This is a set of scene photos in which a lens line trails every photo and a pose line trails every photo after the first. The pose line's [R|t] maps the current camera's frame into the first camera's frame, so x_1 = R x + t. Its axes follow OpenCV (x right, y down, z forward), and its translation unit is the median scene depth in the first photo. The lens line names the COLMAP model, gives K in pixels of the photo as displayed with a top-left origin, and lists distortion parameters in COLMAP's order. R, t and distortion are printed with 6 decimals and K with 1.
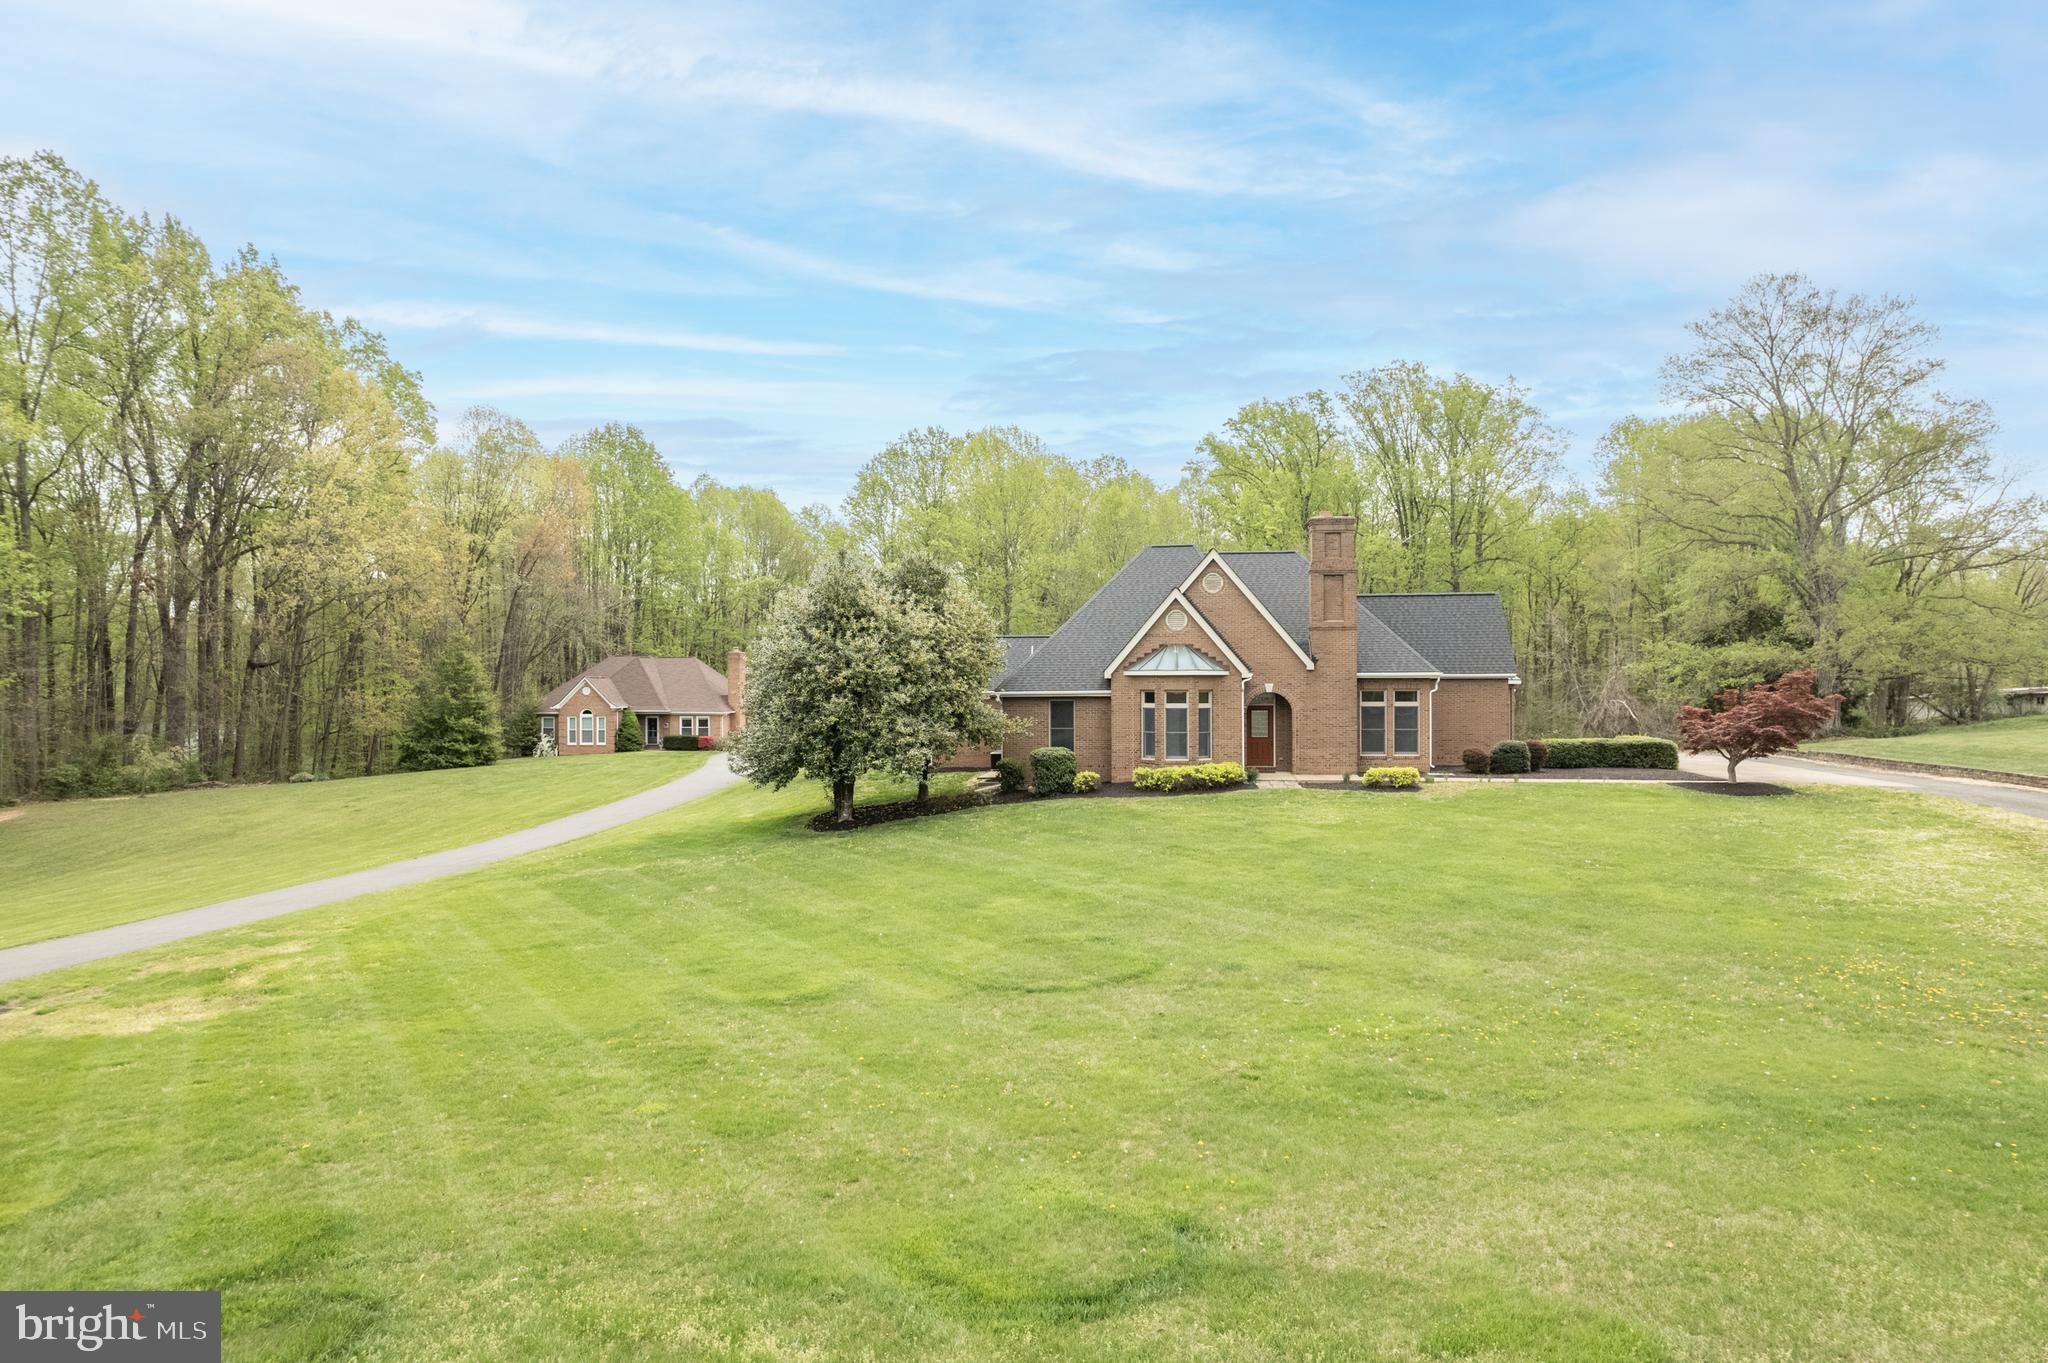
lens RADIAL K [[1312.6, 0, 1032.2], [0, 1312.6, 682.5], [0, 0, 1]] dist [-0.076321, 0.070942]
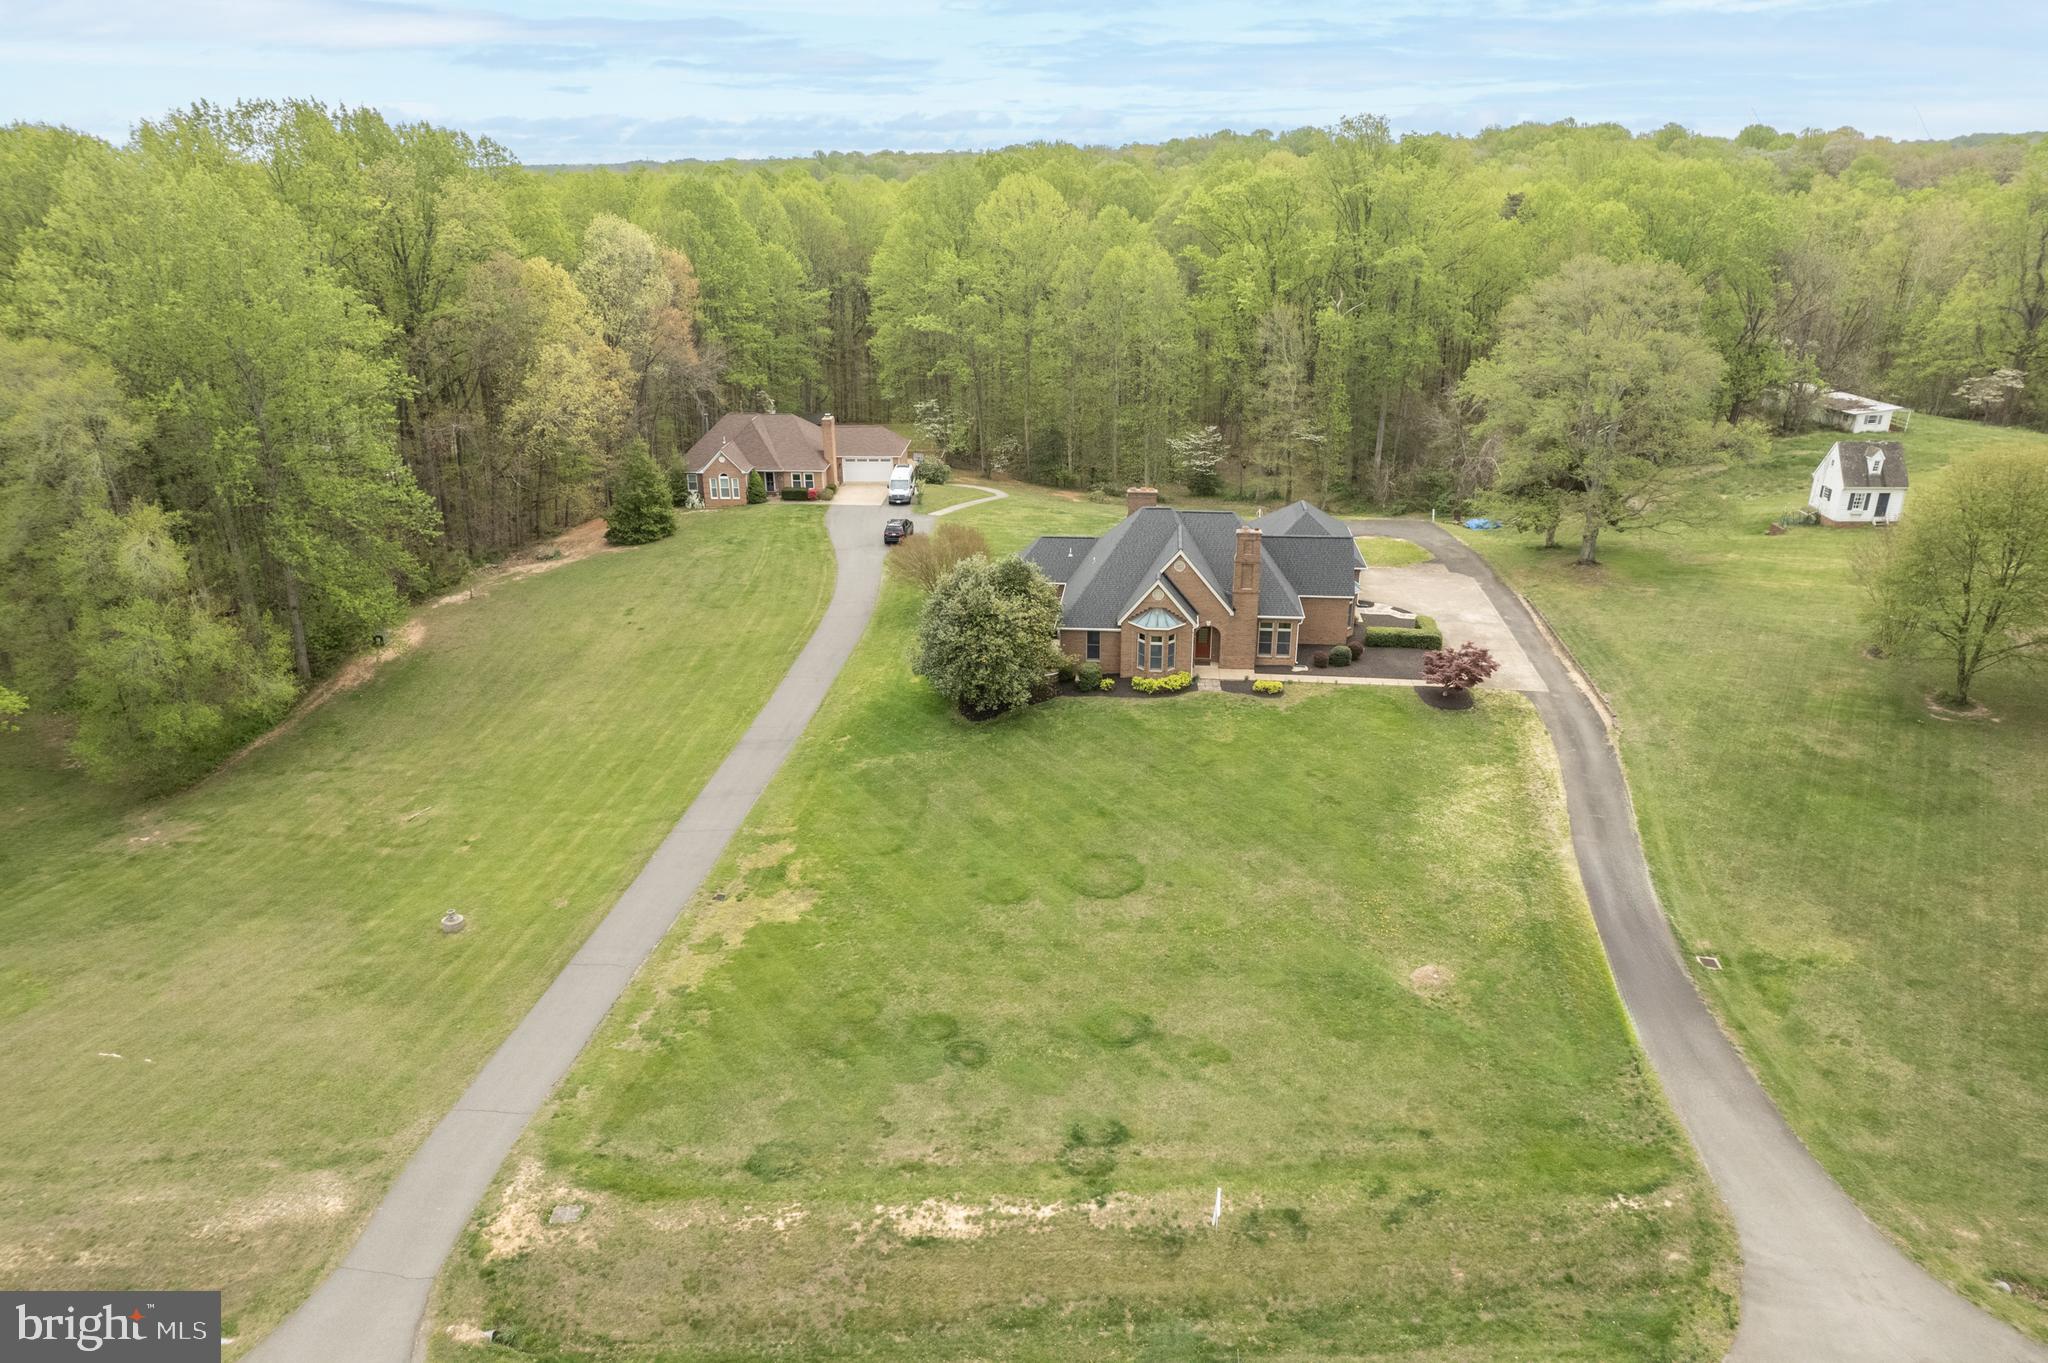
lens RADIAL K [[1312.6, 0, 1032.2], [0, 1312.6, 682.5], [0, 0, 1]] dist [-0.076321, 0.070942]
pose [[0.999924, -0.008302, 0.009163, -0.079910], [0.004228, 0.925994, 0.377515, -0.610184], [-0.011619, -0.377448, 0.925958, -0.707136]]
